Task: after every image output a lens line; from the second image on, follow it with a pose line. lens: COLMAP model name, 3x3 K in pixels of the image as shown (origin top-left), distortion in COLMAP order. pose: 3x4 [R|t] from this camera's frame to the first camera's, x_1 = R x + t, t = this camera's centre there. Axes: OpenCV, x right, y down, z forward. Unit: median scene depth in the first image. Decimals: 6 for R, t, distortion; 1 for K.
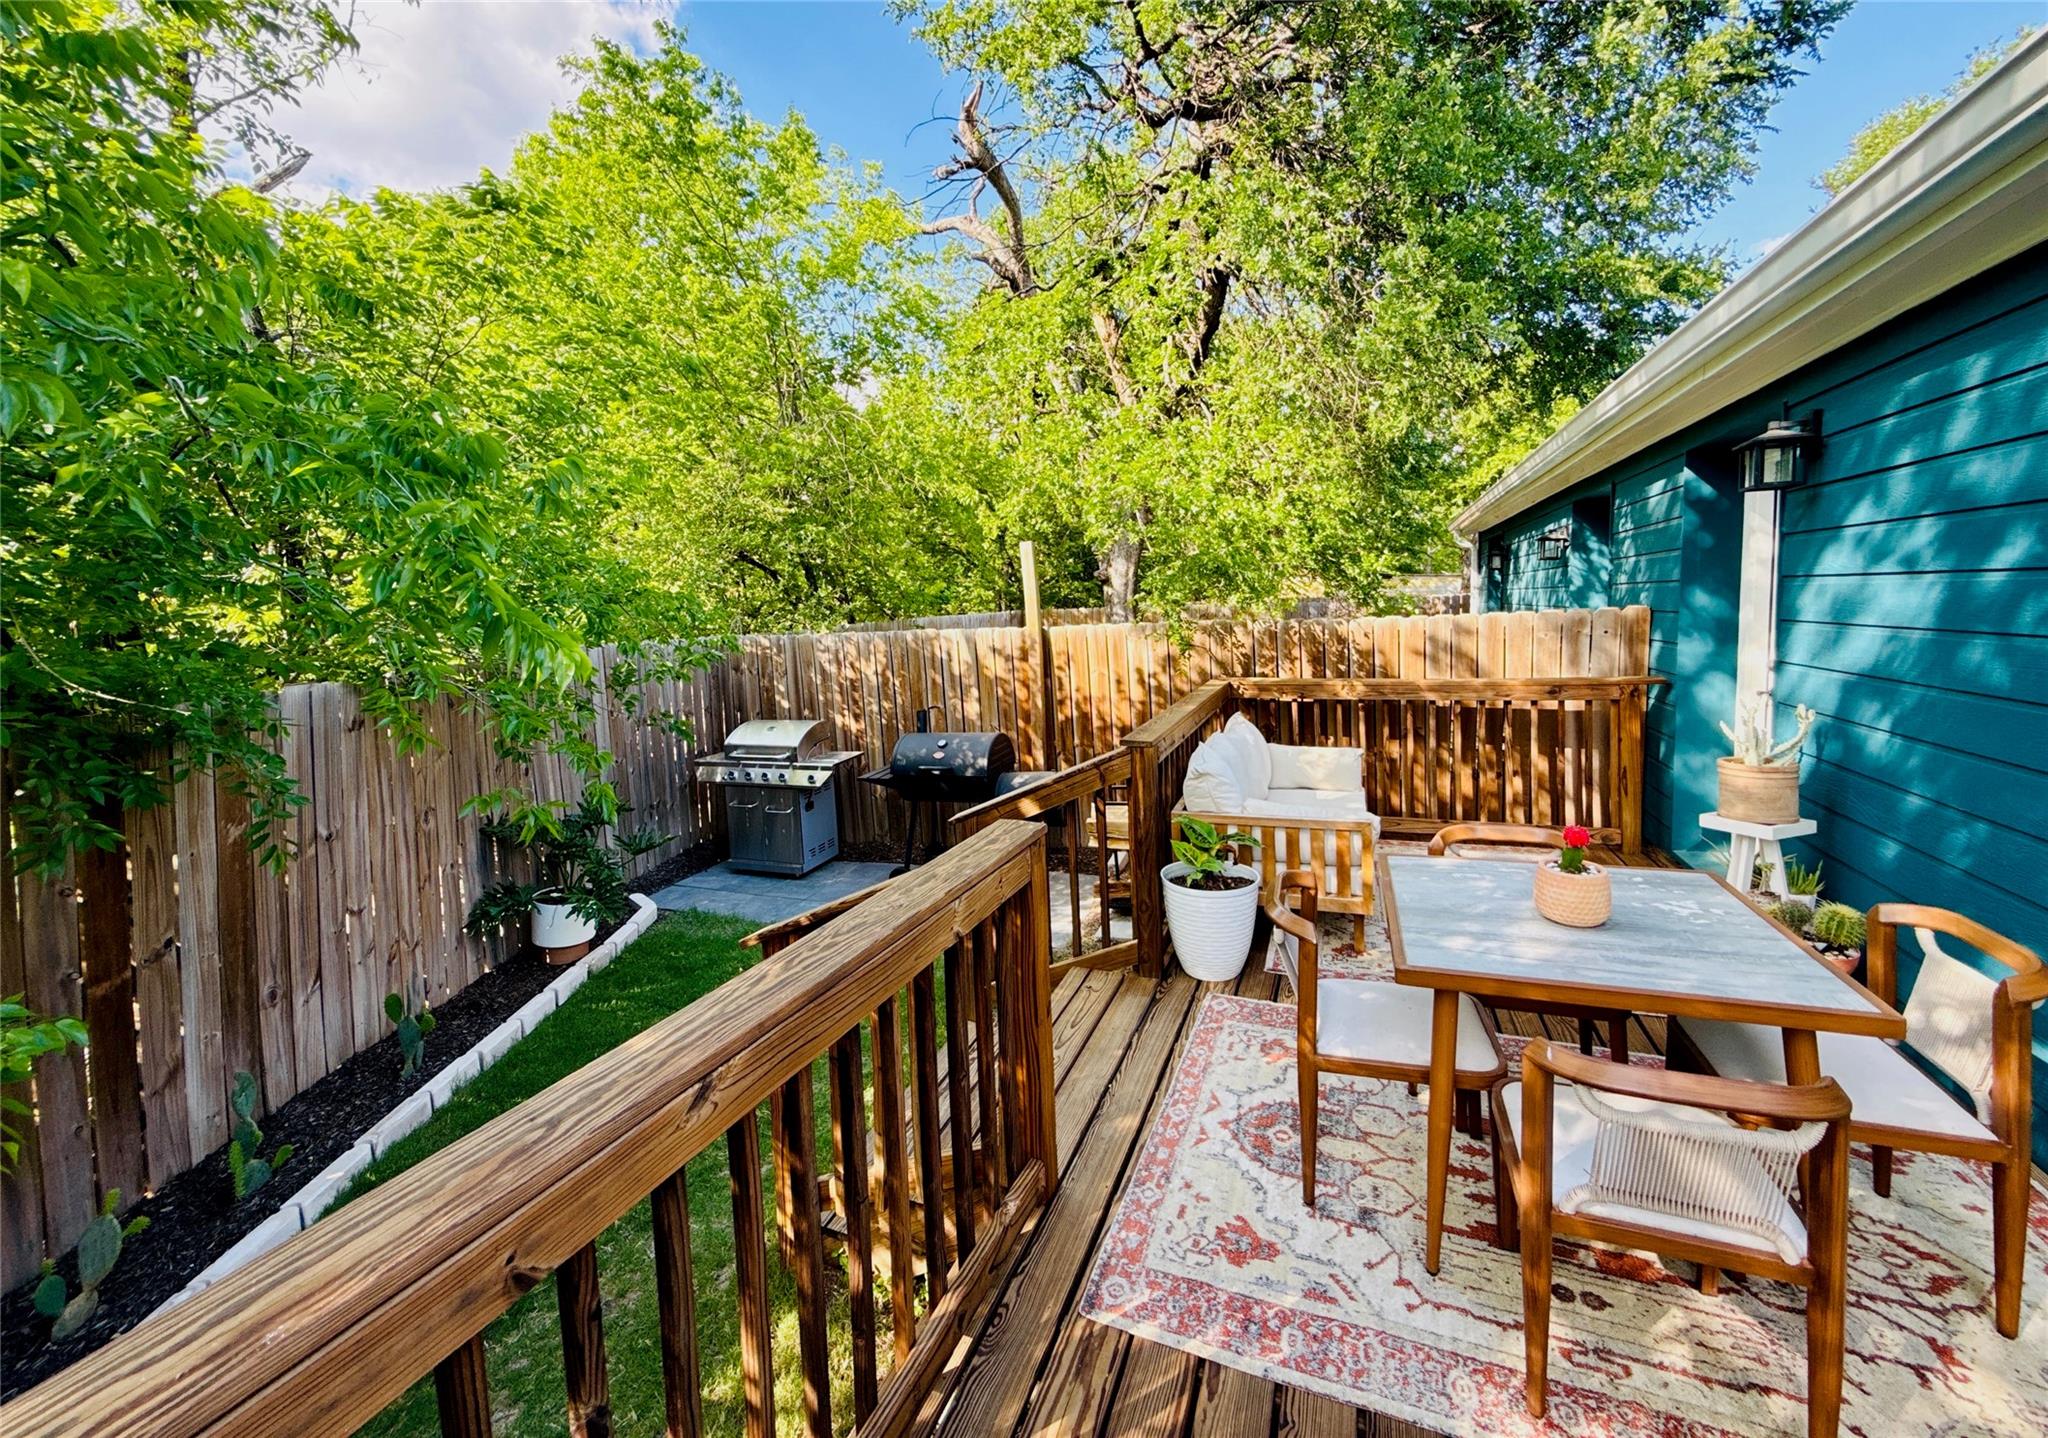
lens RADIAL K [[848.6, 0, 1026.5], [0, 848.6, 666.1], [0, 0, 1]] dist [0.002418, -0.000028]
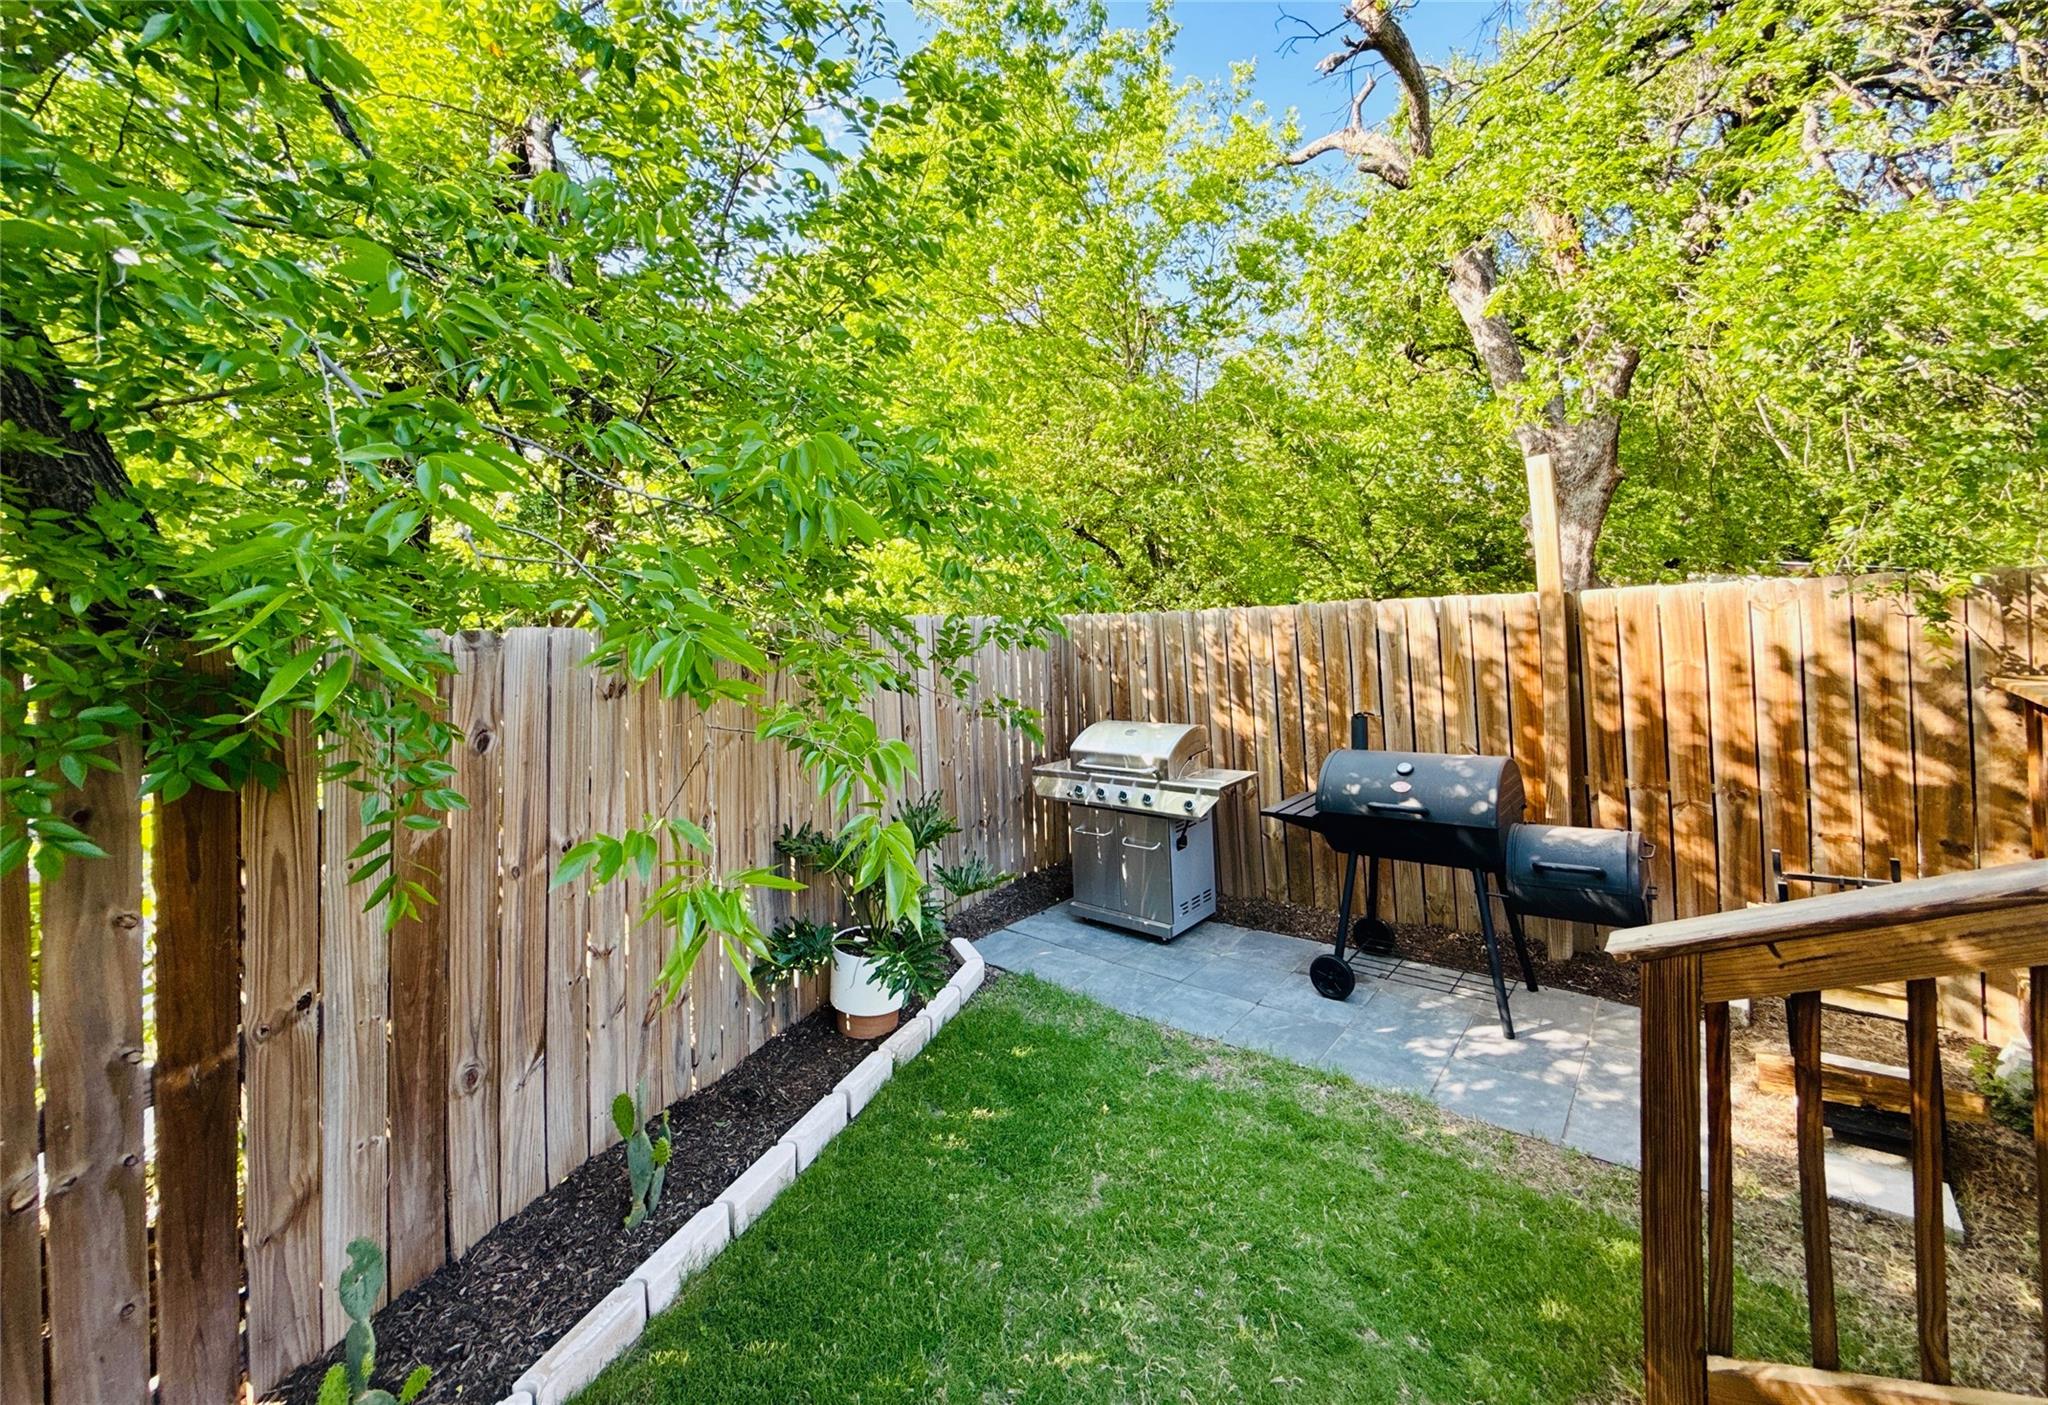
lens RADIAL K [[823.9, 0, 1015.0], [0, 823.9, 643.9], [0, 0, 1]] dist [0.001275, -0.000309]
pose [[0.930533, 0.011943, -0.366012, -0.146597], [-0.029581, 0.998653, -0.042621, 0.033542], [0.365010, 0.050487, 0.929634, 0.318849]]
